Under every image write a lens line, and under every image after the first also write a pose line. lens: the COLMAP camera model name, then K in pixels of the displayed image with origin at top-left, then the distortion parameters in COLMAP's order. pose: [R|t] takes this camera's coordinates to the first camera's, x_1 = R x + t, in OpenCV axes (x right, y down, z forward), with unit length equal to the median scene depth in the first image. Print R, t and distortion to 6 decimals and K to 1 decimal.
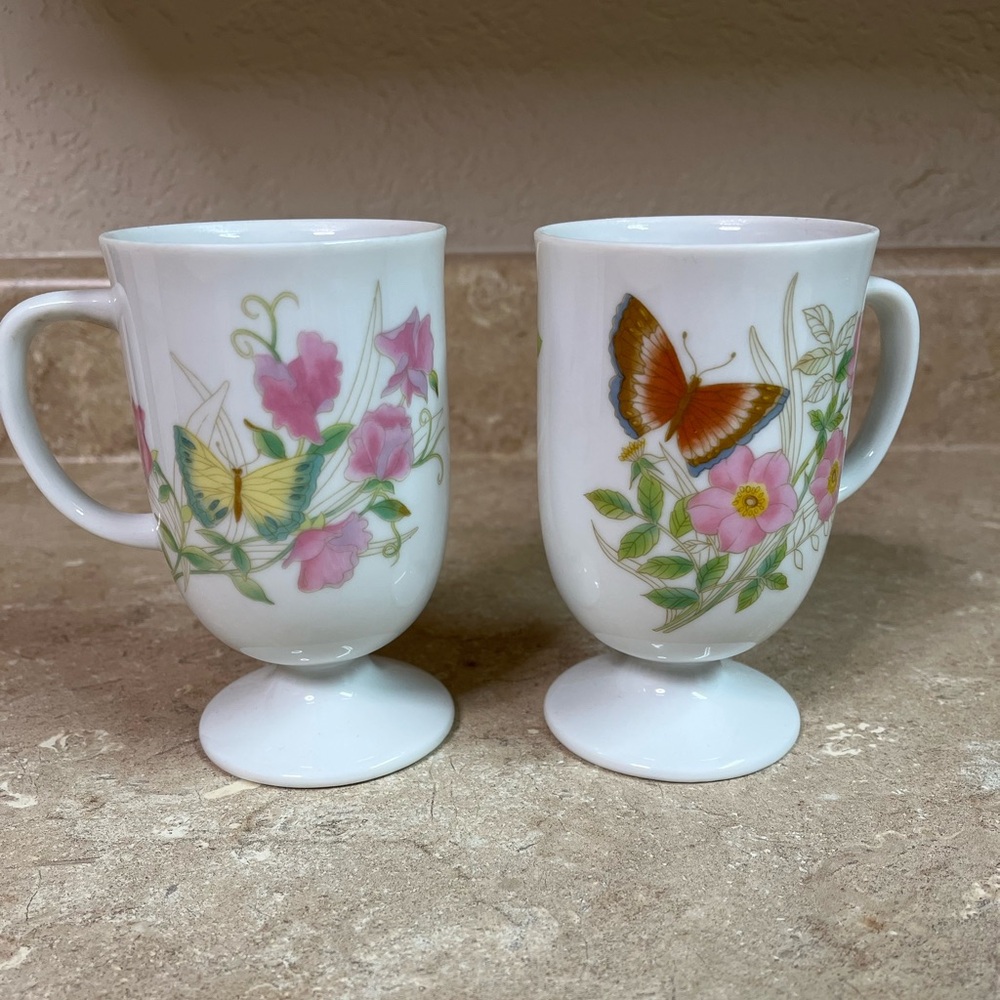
lens RADIAL K [[1169.2, 0, 496.9], [0, 1169.2, 581.2], [0, 0, 1]] dist [0.089753, -0.225358]
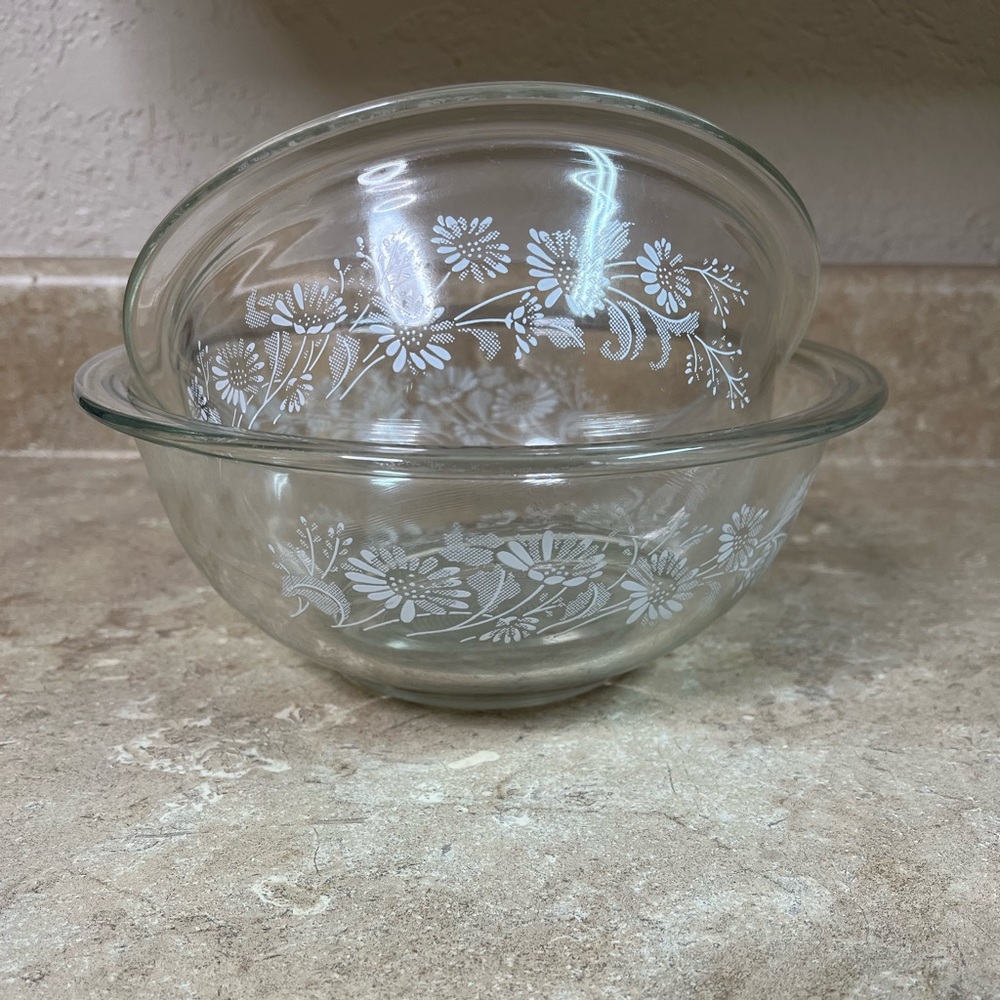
lens RADIAL K [[1168.3, 0, 501.9], [0, 1168.3, 599.4], [0, 0, 1]] dist [0.079982, -0.207603]
pose [[0.999500, 0.026846, -0.016733, -0.205472], [-0.026891, 0.999635, -0.002507, 0.039455], [0.016659, 0.002956, 0.999857, -0.039711]]
